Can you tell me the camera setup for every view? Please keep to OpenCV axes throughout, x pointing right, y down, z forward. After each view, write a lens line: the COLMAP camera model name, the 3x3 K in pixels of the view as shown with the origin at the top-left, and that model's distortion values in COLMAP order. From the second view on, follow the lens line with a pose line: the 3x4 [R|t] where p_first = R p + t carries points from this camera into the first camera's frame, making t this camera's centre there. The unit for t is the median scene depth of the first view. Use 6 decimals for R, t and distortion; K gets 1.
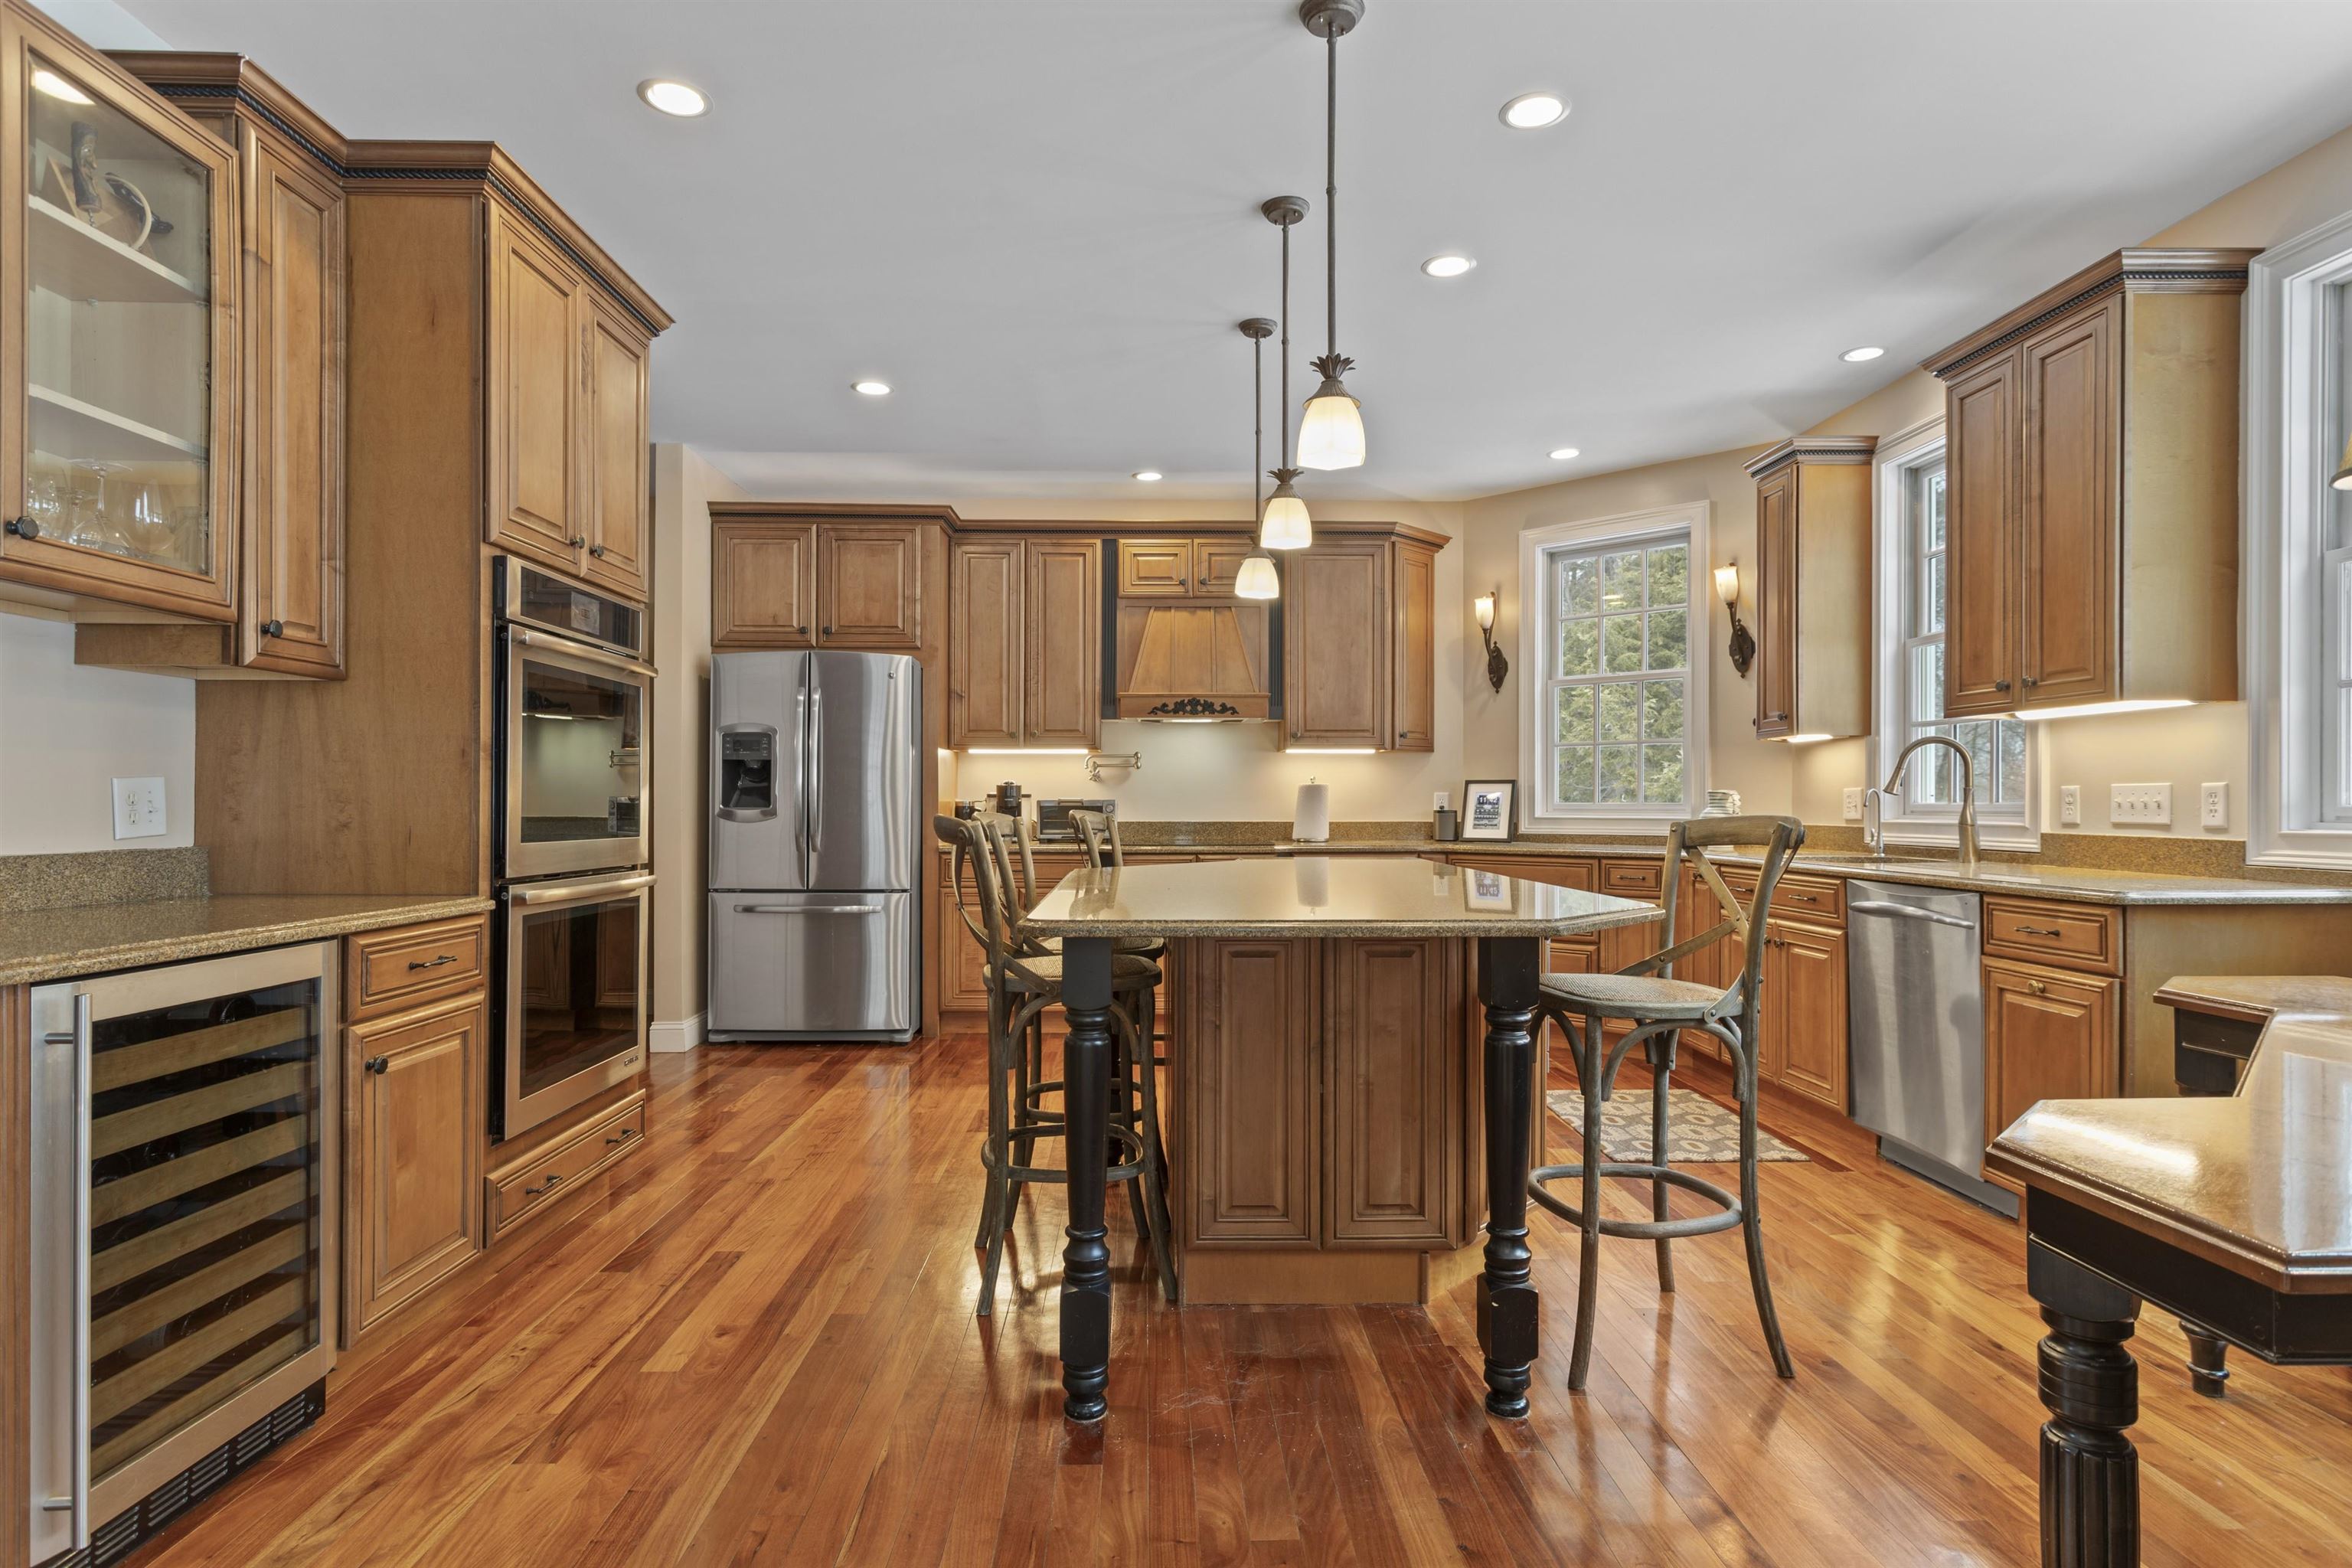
lens RADIAL K [[1215.4, 0, 1171.8], [0, 1215.4, 806.6], [0, 0, 1]] dist [-0.004906, 0.001224]
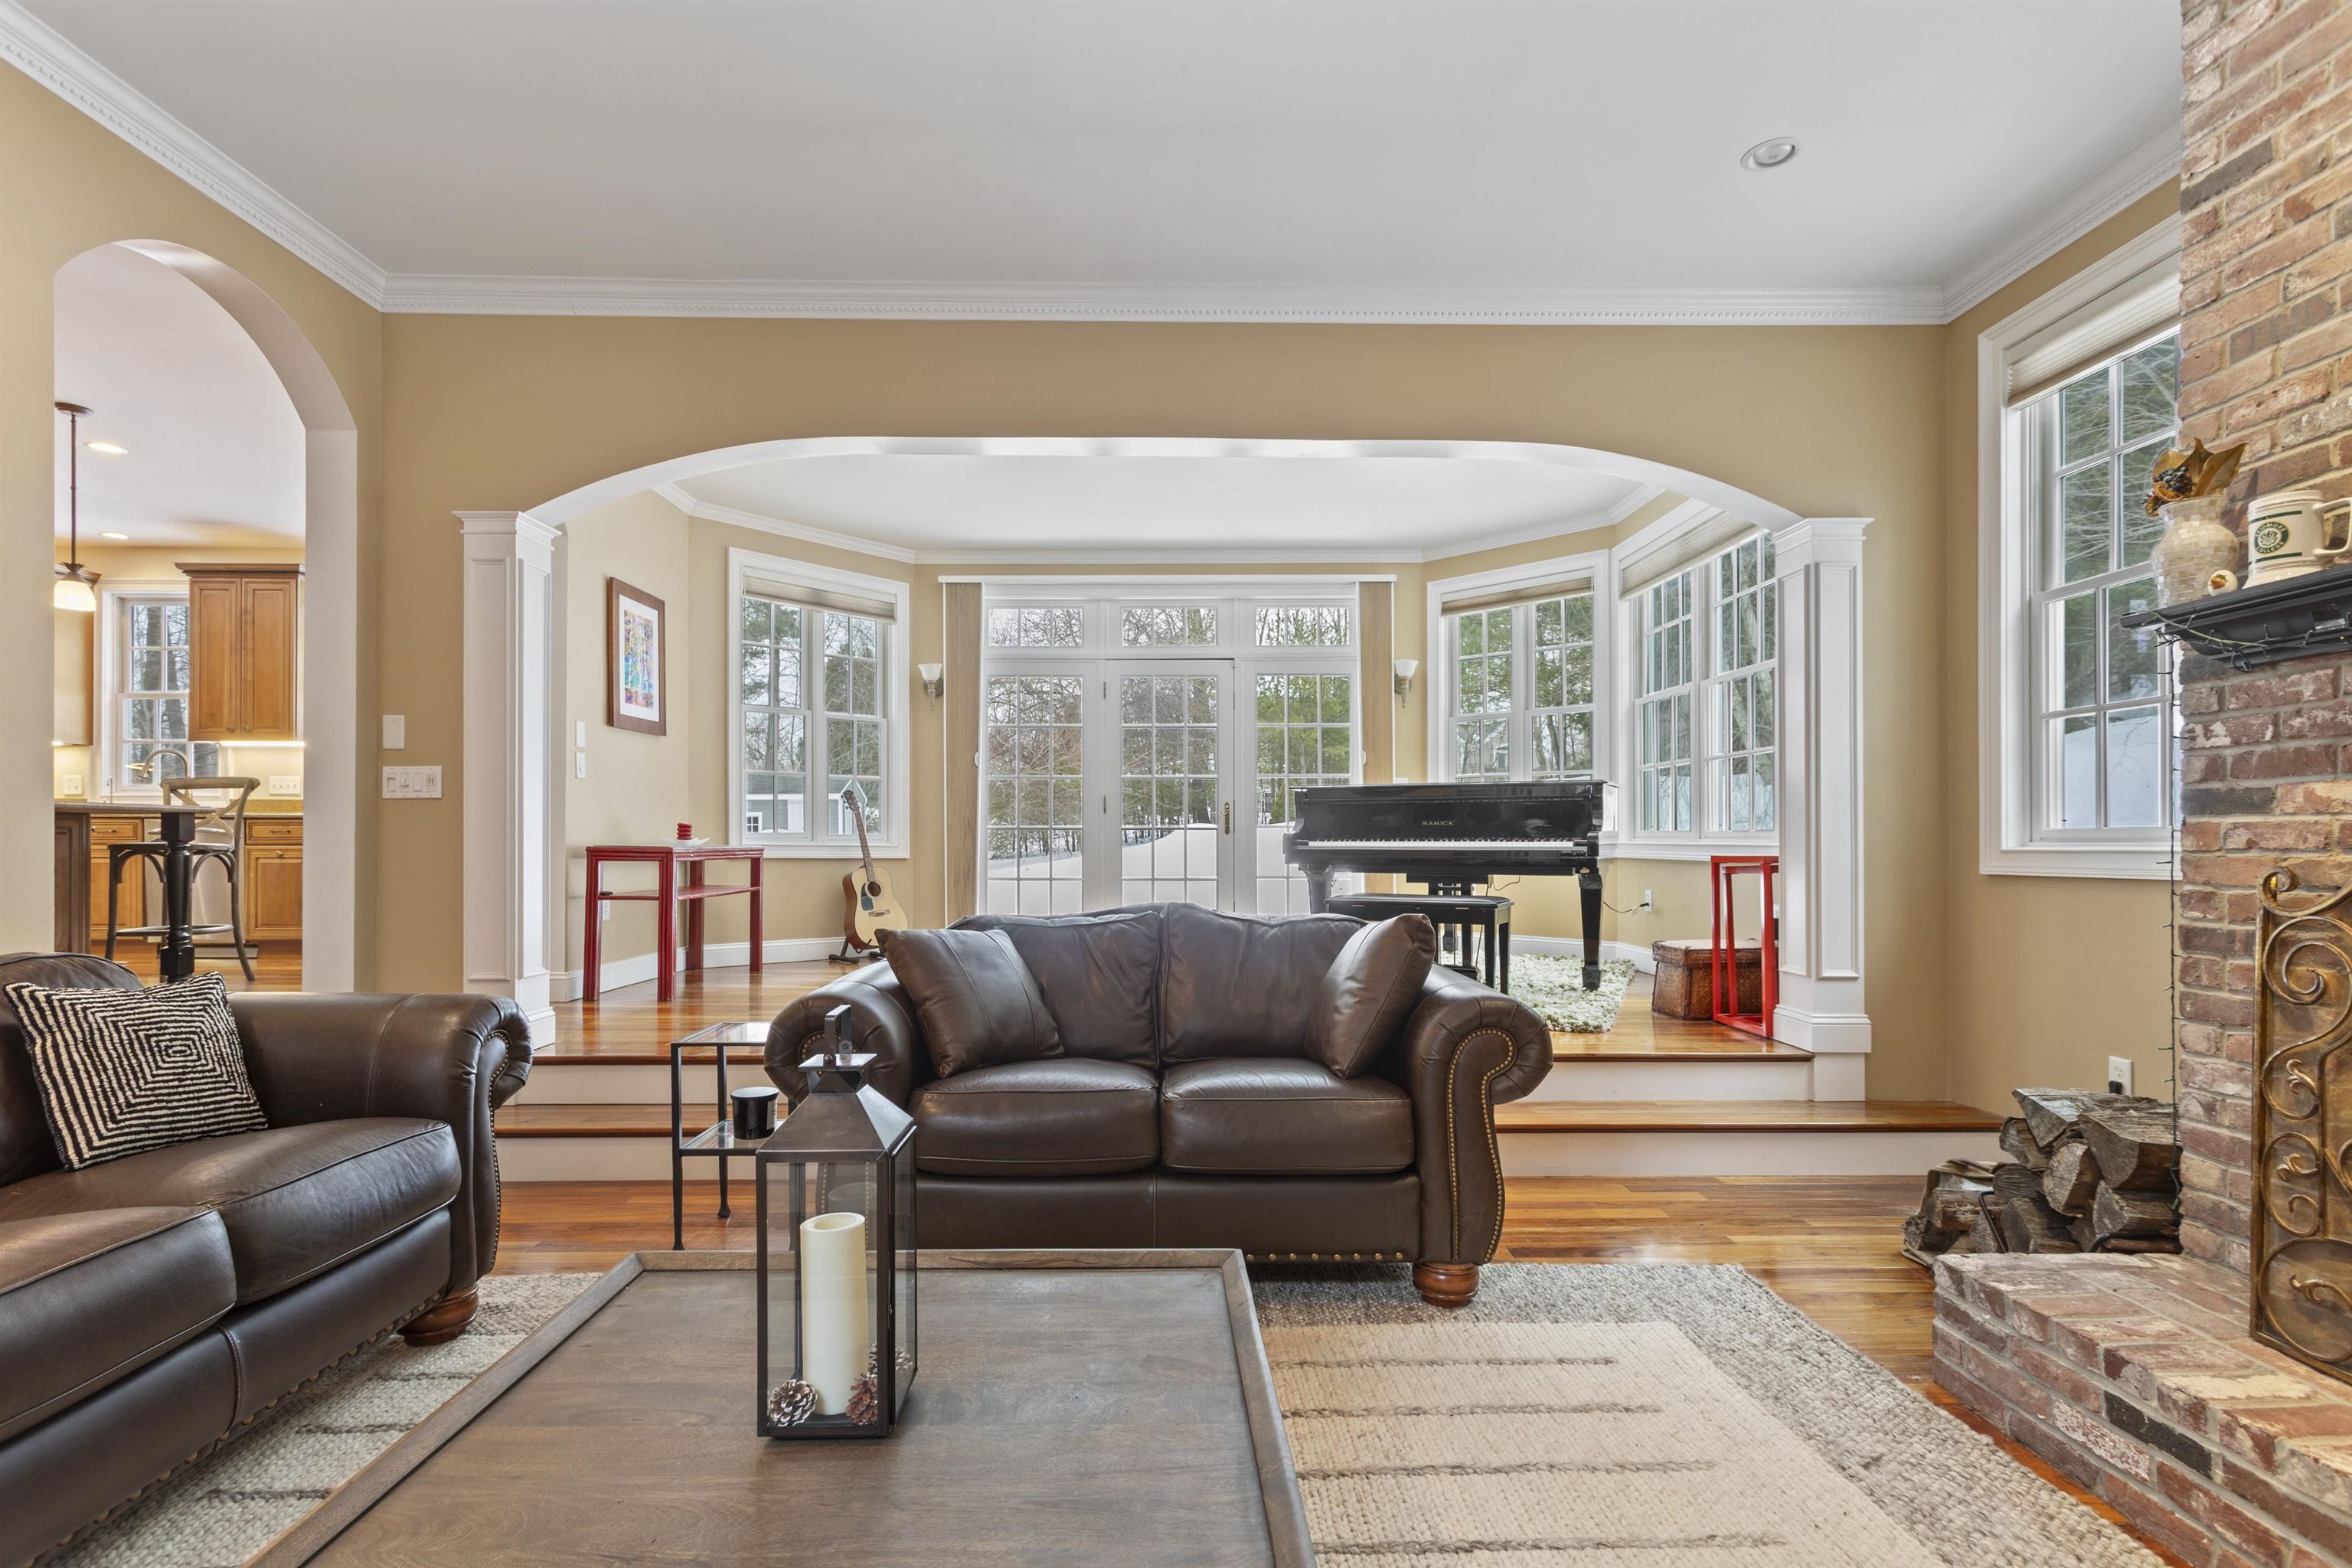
lens RADIAL K [[1113.0, 0, 1171.3], [0, 1113.0, 835.5], [0, 0, 1]] dist [0.001713, 0.000603]
pose [[0.006134, 0.001536, 0.999980, -1.654168], [0.001038, 0.999998, -0.001542, 0.121685], [-0.999981, 0.001048, 0.006133, -0.898289]]
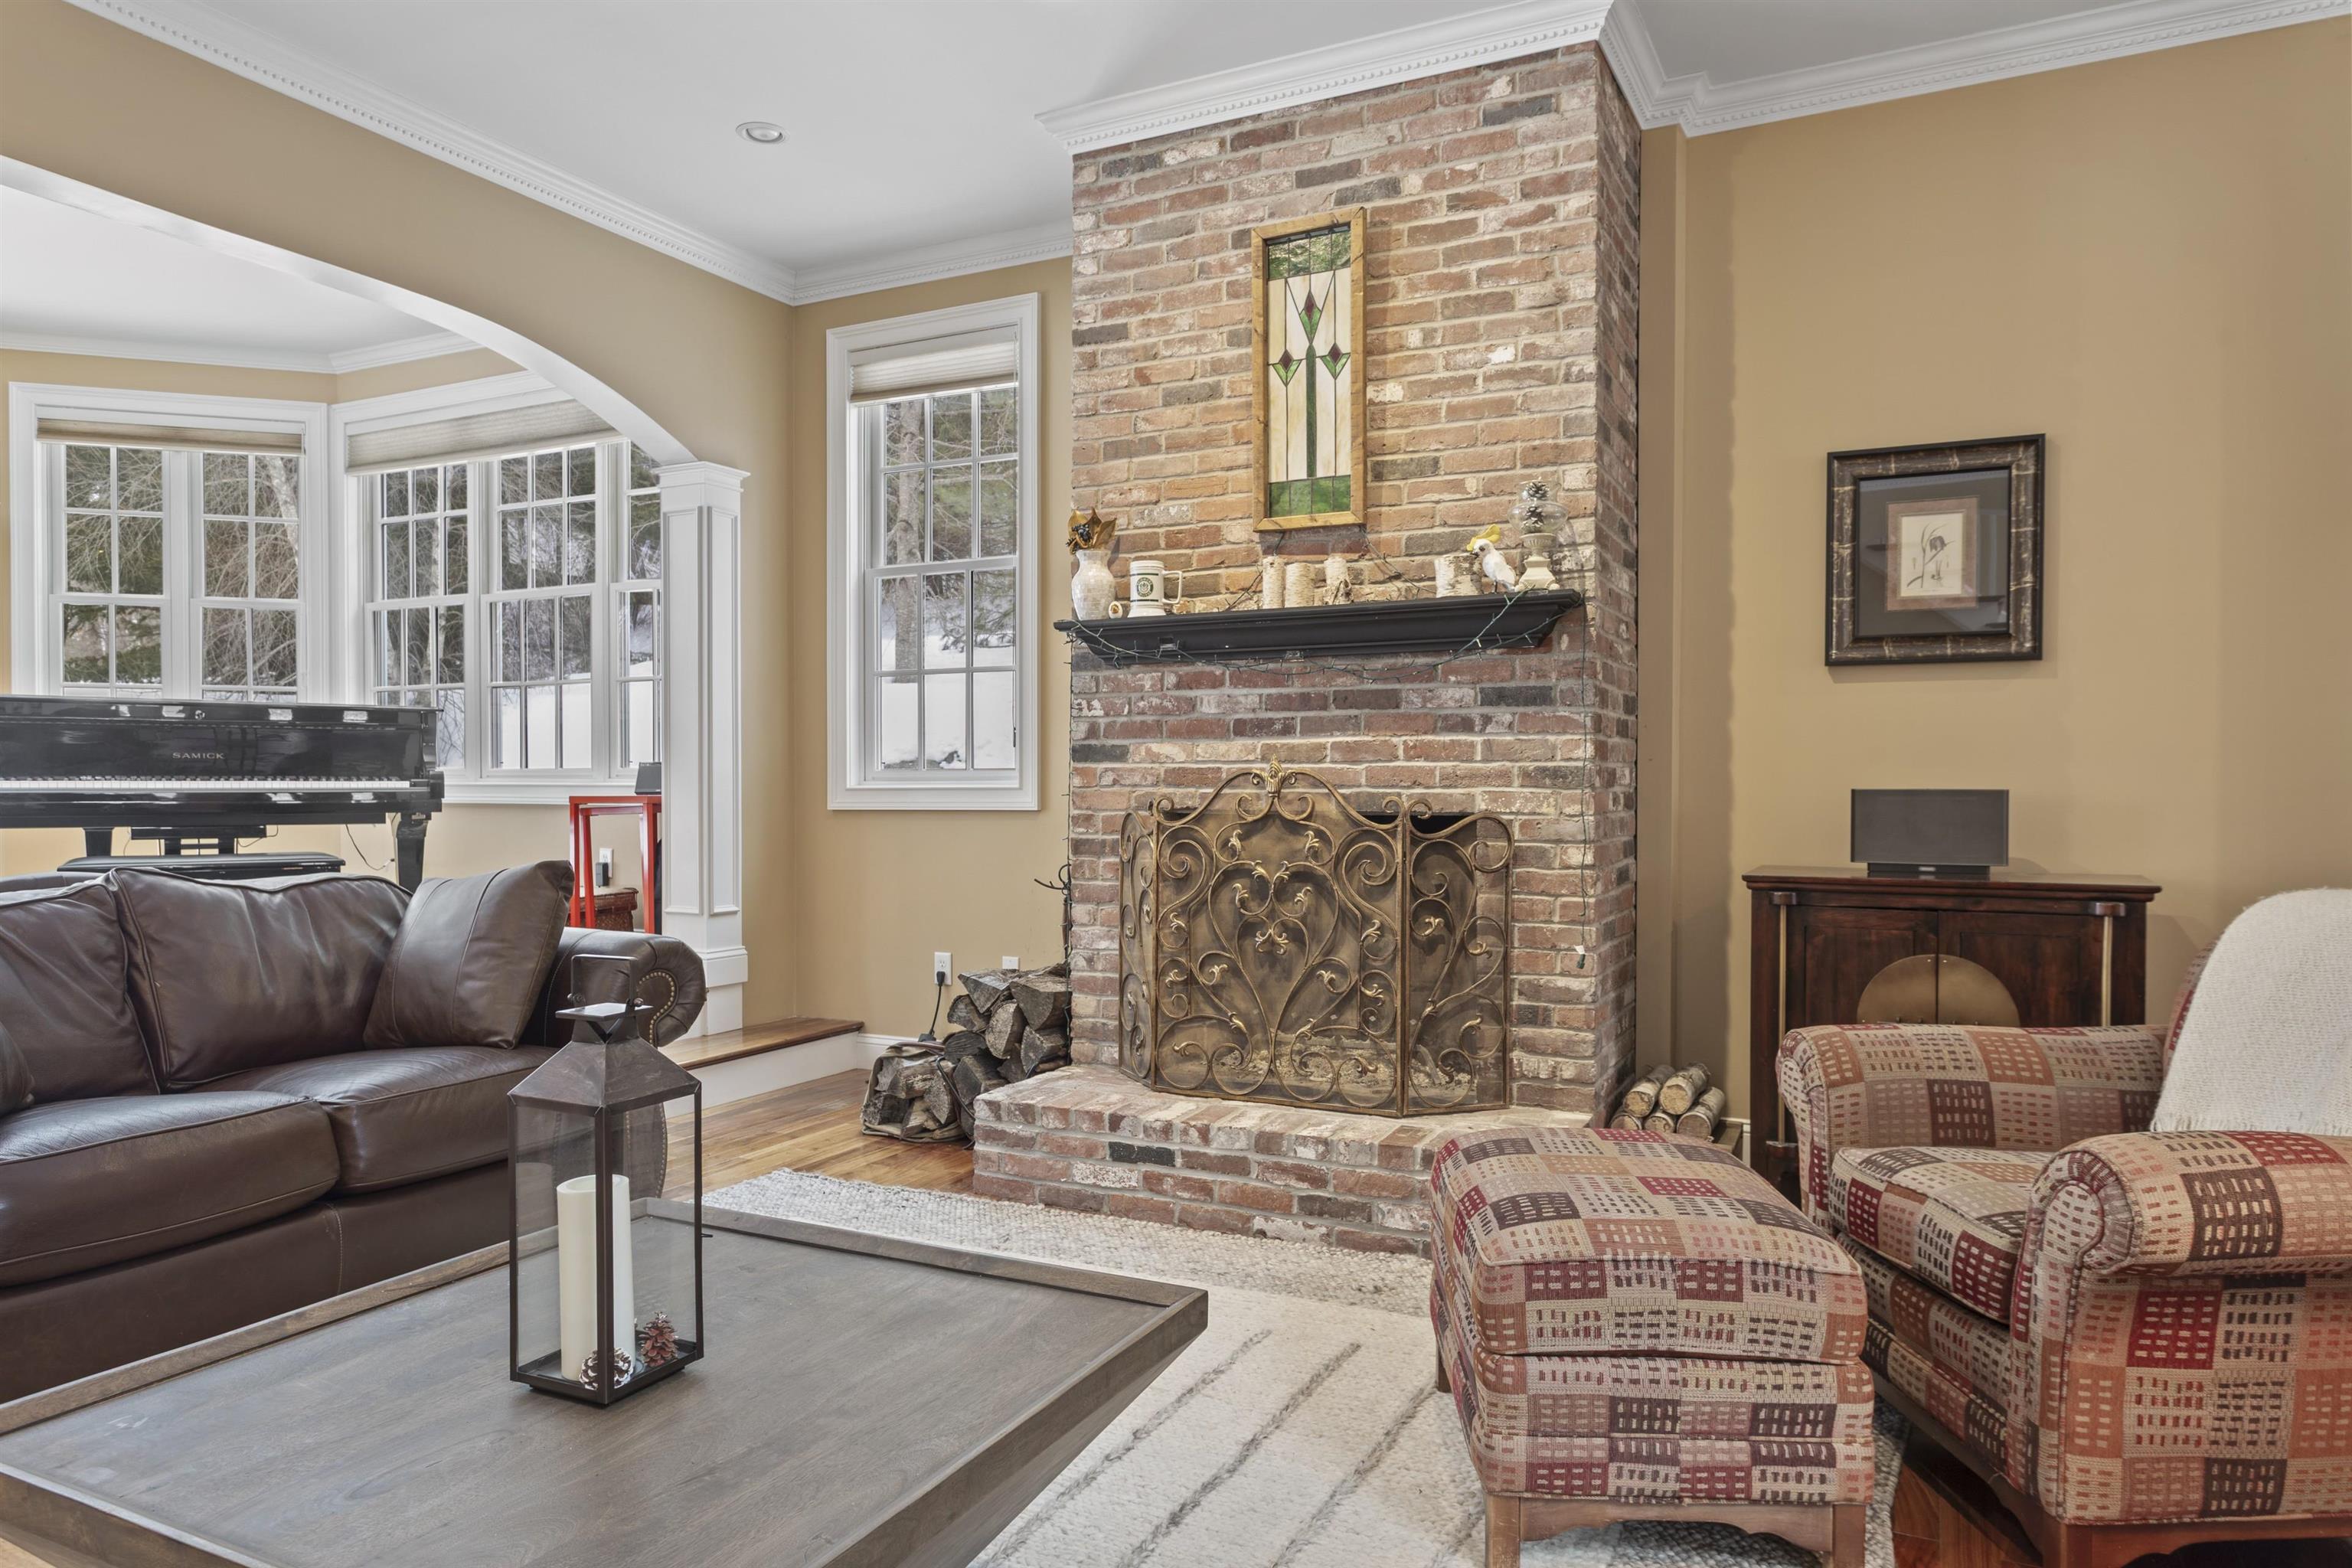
lens RADIAL K [[1501.5, 0, 1160.7], [0, 1501.5, 786.5], [0, 0, 1]] dist [-0.006901, 0.004956]
pose [[-0.882490, -0.005014, 0.470304, -1.662951], [-0.002508, 0.999979, 0.005953, 0.122716], [-0.470324, 0.004074, -0.882485, -0.279356]]
